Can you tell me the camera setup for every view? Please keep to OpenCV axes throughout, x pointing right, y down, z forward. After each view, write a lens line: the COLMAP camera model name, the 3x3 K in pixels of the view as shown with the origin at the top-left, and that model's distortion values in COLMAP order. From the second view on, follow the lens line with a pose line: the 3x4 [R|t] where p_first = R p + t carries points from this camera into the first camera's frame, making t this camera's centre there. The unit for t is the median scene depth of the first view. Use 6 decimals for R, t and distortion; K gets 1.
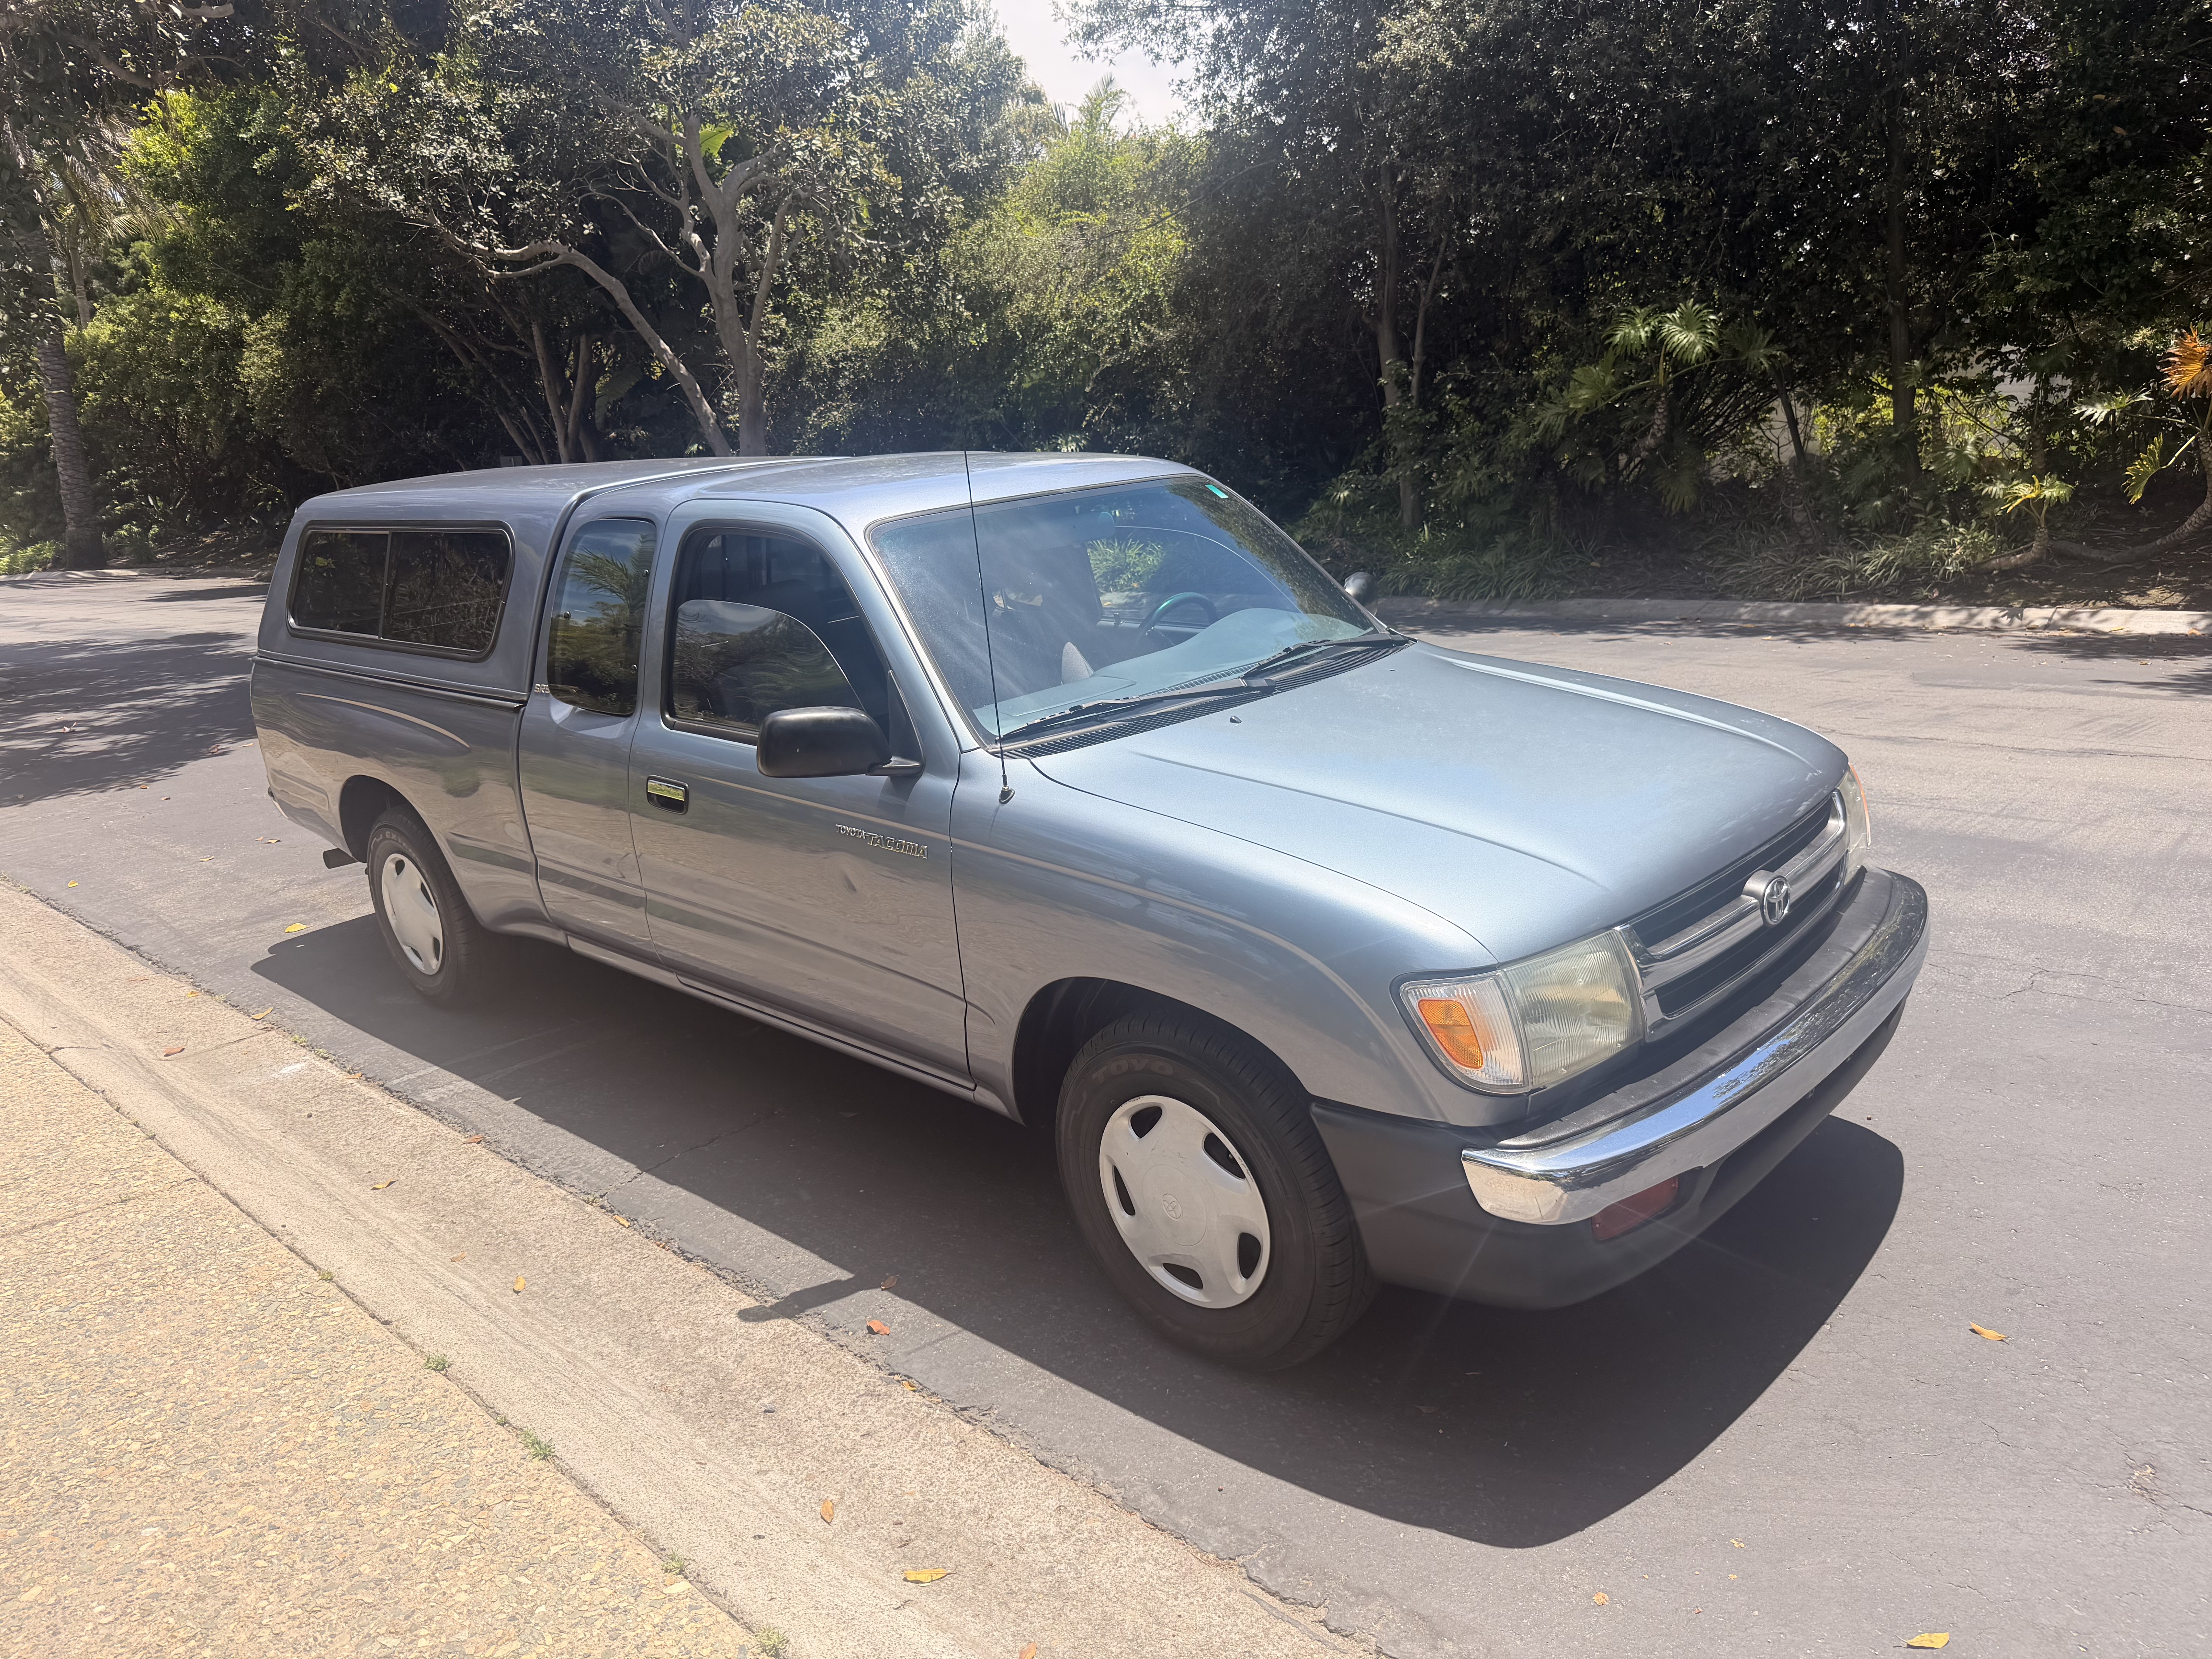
lens RADIAL K [[1541.5, 0, 1106.0], [0, 1541.5, 829.5], [0, 0, 1]] dist [-0.003228, -0.006859]
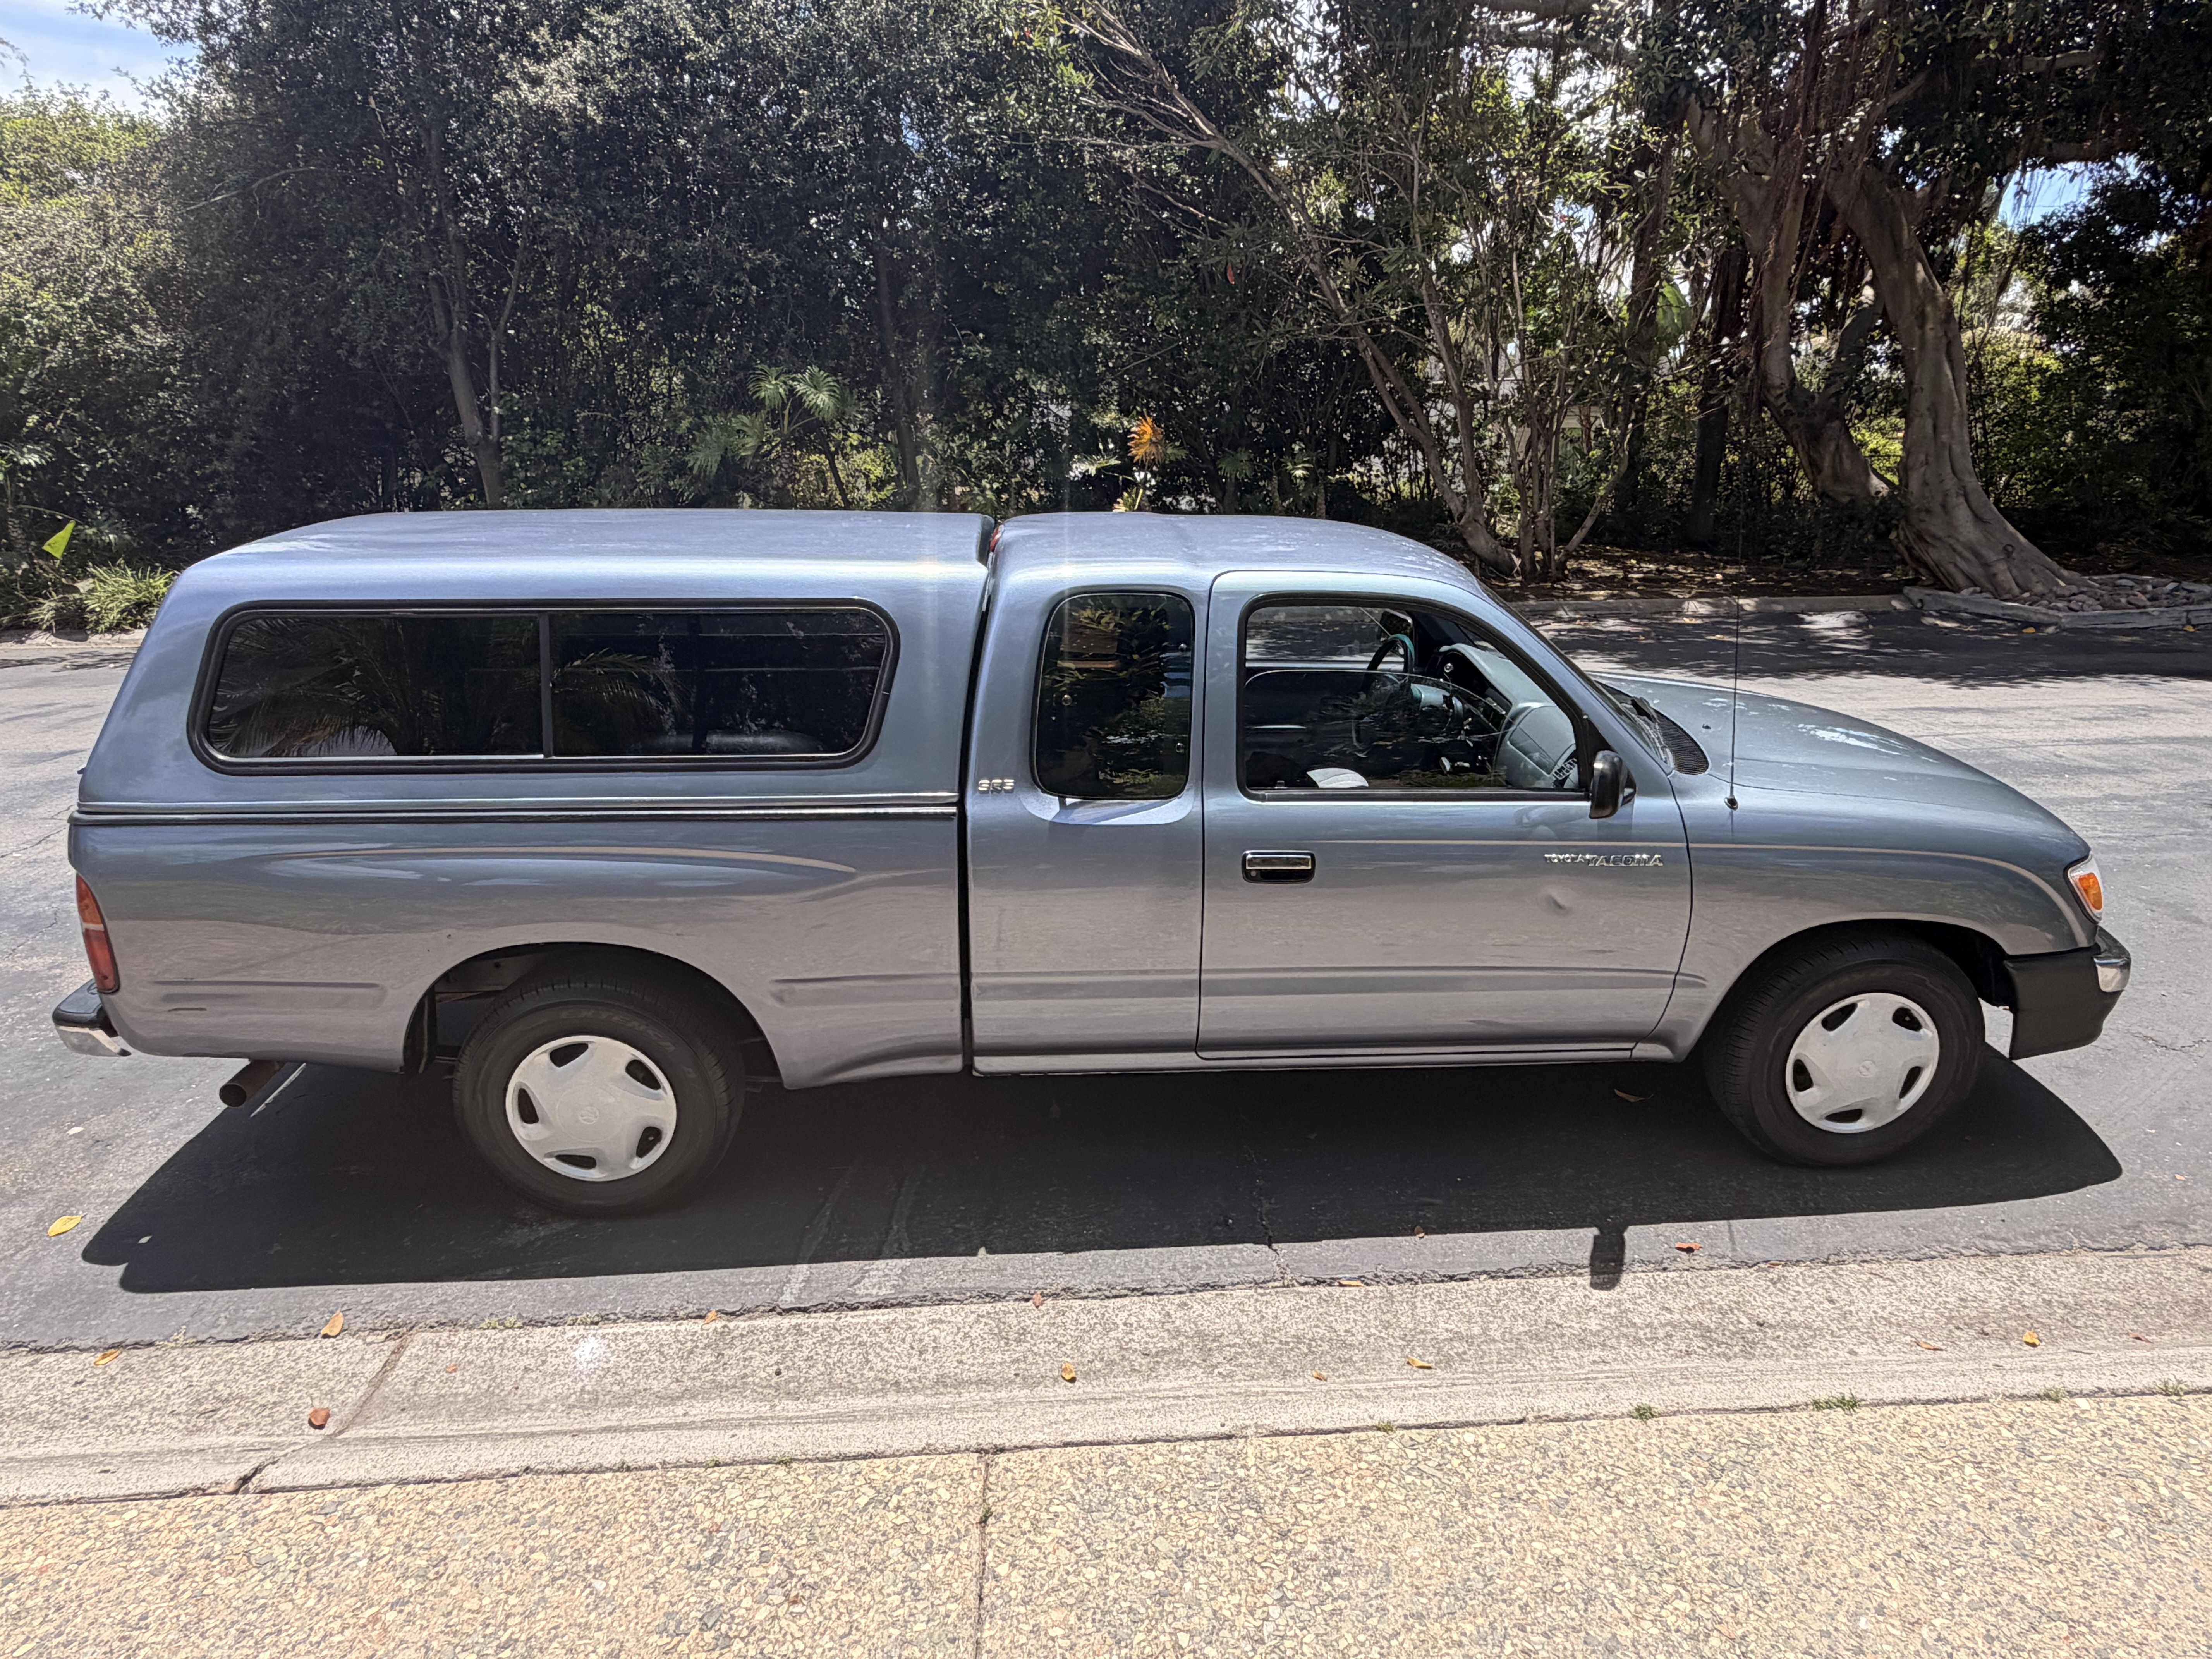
lens RADIAL K [[1324.0, 0, 1113.5], [0, 1324.0, 840.2], [0, 0, 1]] dist [-0.005431, -0.000571]
pose [[0.687164, -0.147330, 0.711407, -1.125926], [0.143836, 0.987428, 0.065558, -0.130201], [-0.712121, 0.057277, 0.699716, 0.542686]]
